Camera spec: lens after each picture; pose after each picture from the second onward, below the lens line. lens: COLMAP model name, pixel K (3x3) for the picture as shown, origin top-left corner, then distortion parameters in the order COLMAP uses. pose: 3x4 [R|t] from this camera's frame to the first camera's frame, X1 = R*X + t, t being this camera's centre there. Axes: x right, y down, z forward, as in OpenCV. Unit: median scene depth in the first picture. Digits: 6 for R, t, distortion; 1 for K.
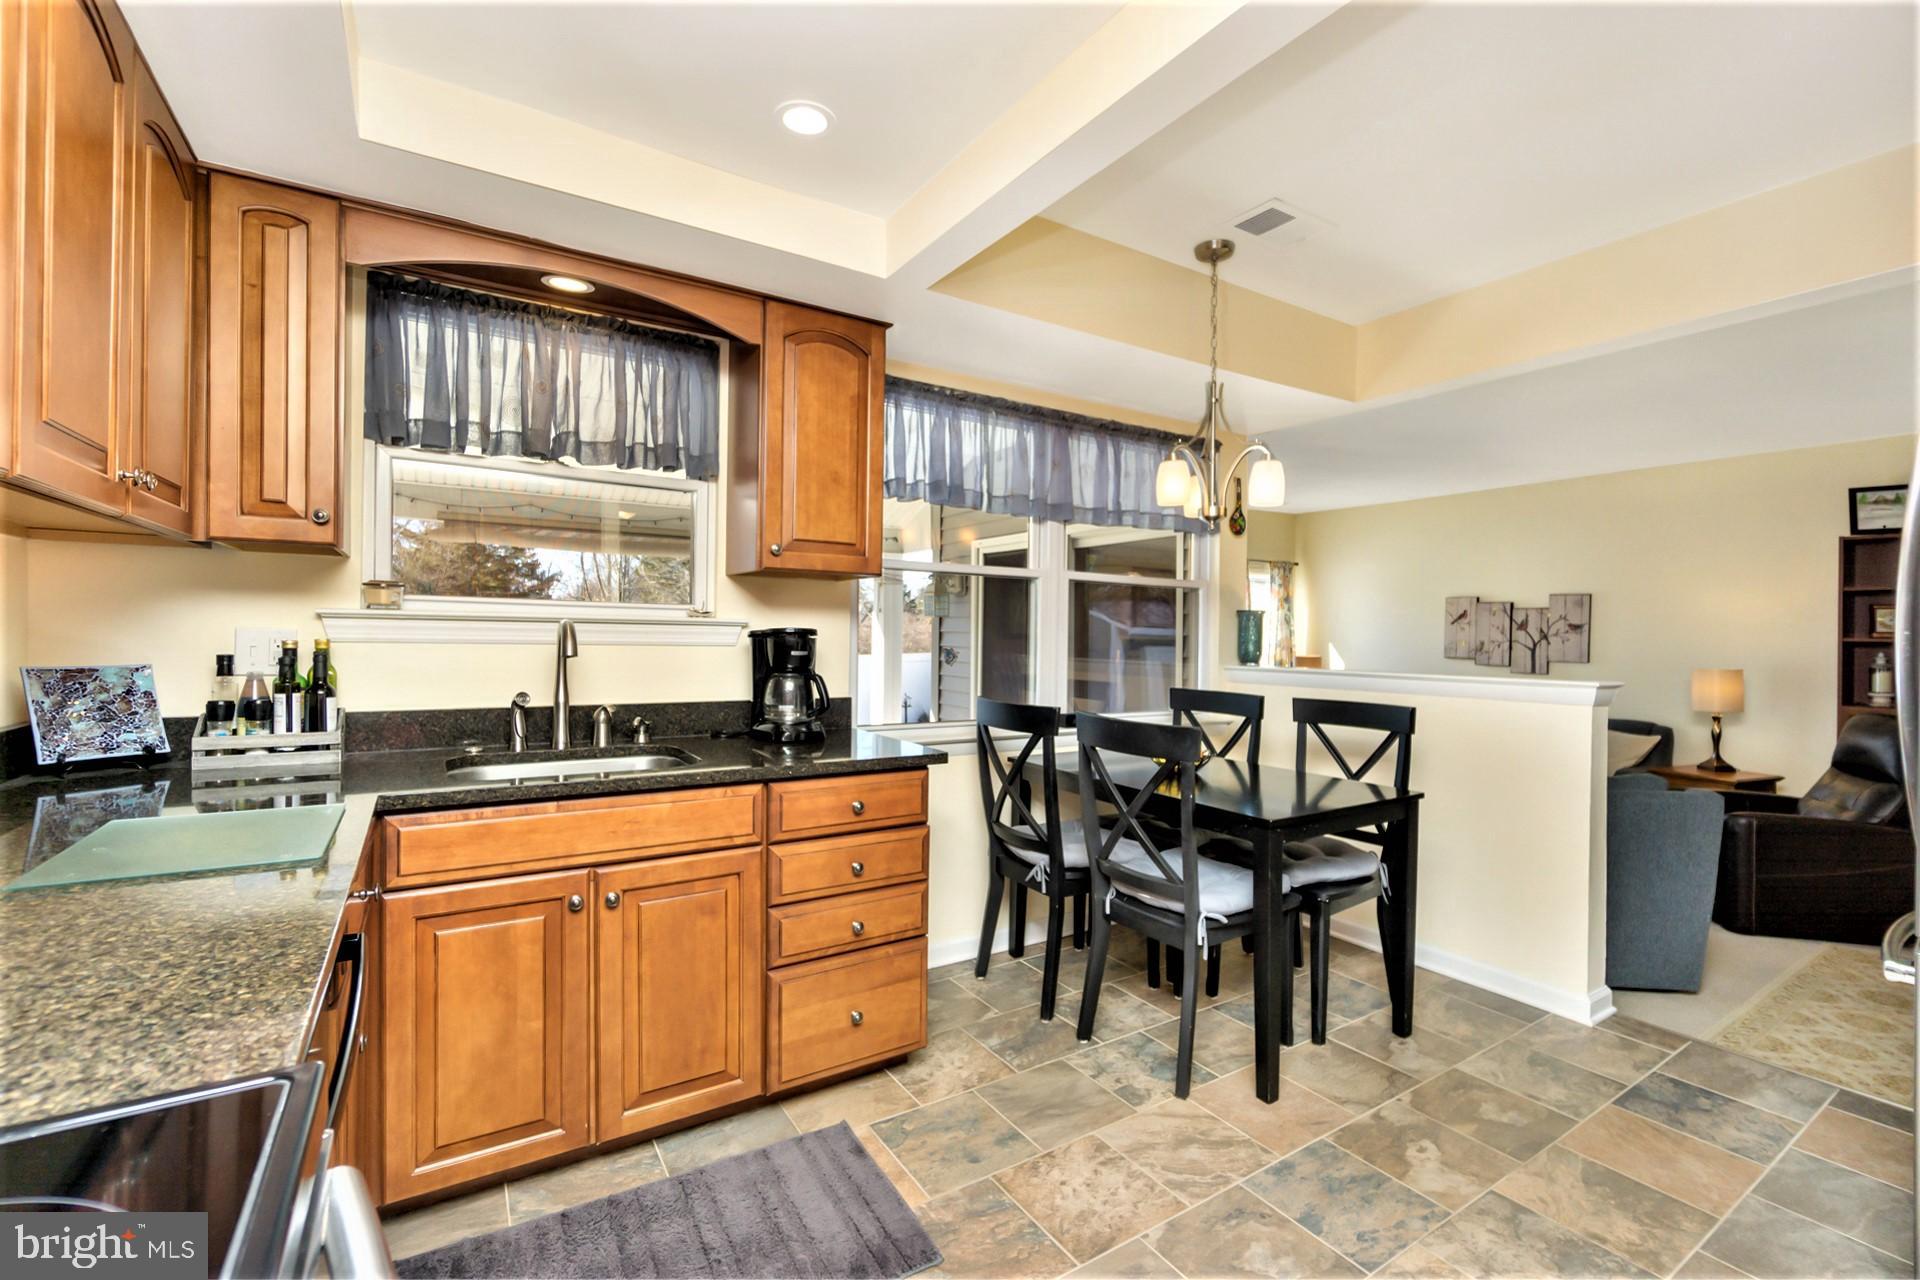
lens RADIAL K [[844.3, 0, 960.0], [0, 844.3, 640.0], [0, 0, 1]] dist [-0.001228, -0.000298]
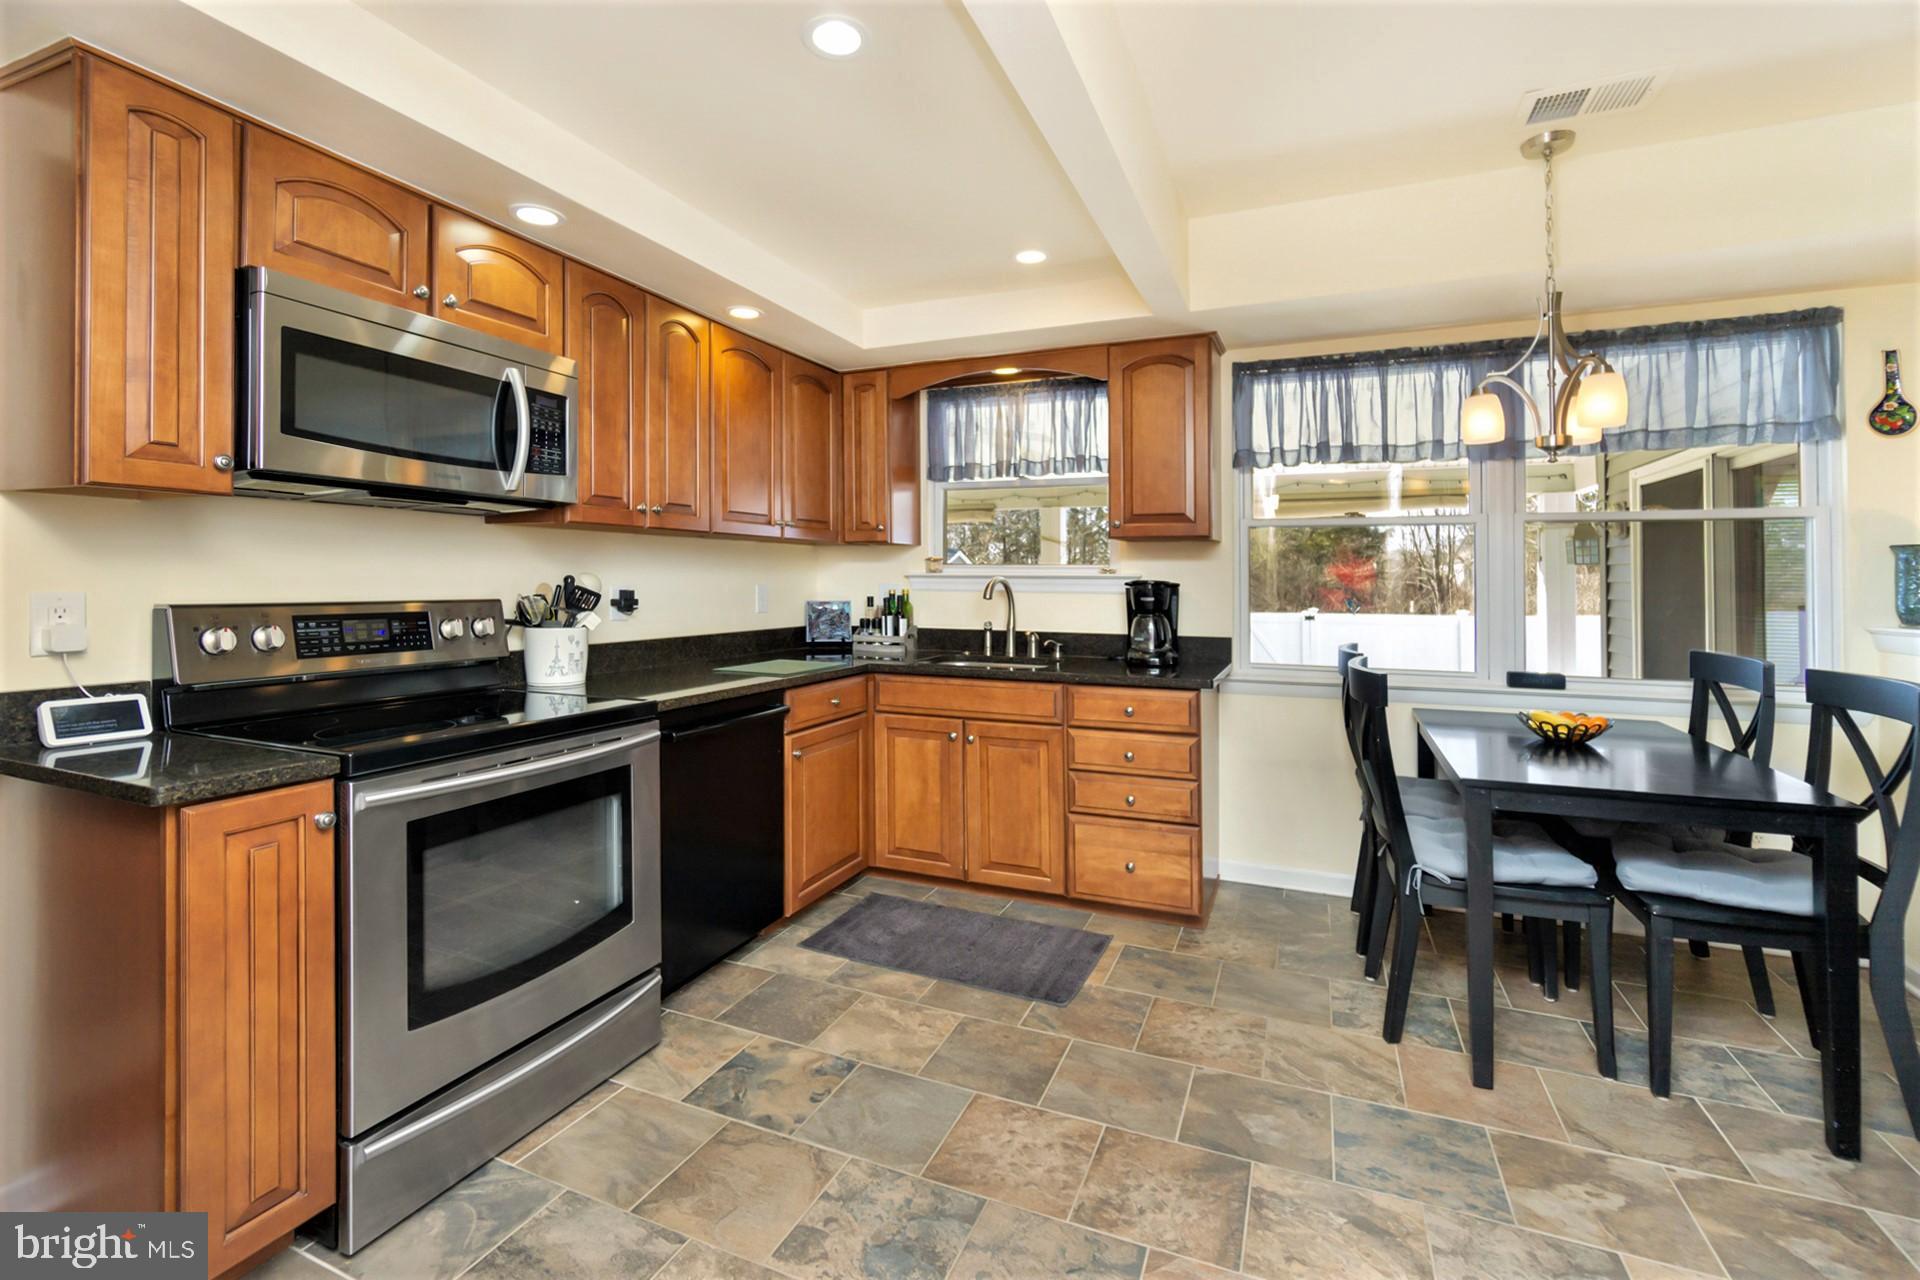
lens RADIAL K [[830.1, 0, 963.6], [0, 830.1, 600.9], [0, 0, 1]] dist [0.001030, 0.000510]
pose [[0.576140, 0.006161, -0.817328, 0.863941], [-0.005335, 0.999979, 0.003777, 0.017718], [0.817334, 0.002184, 0.576161, 0.014539]]
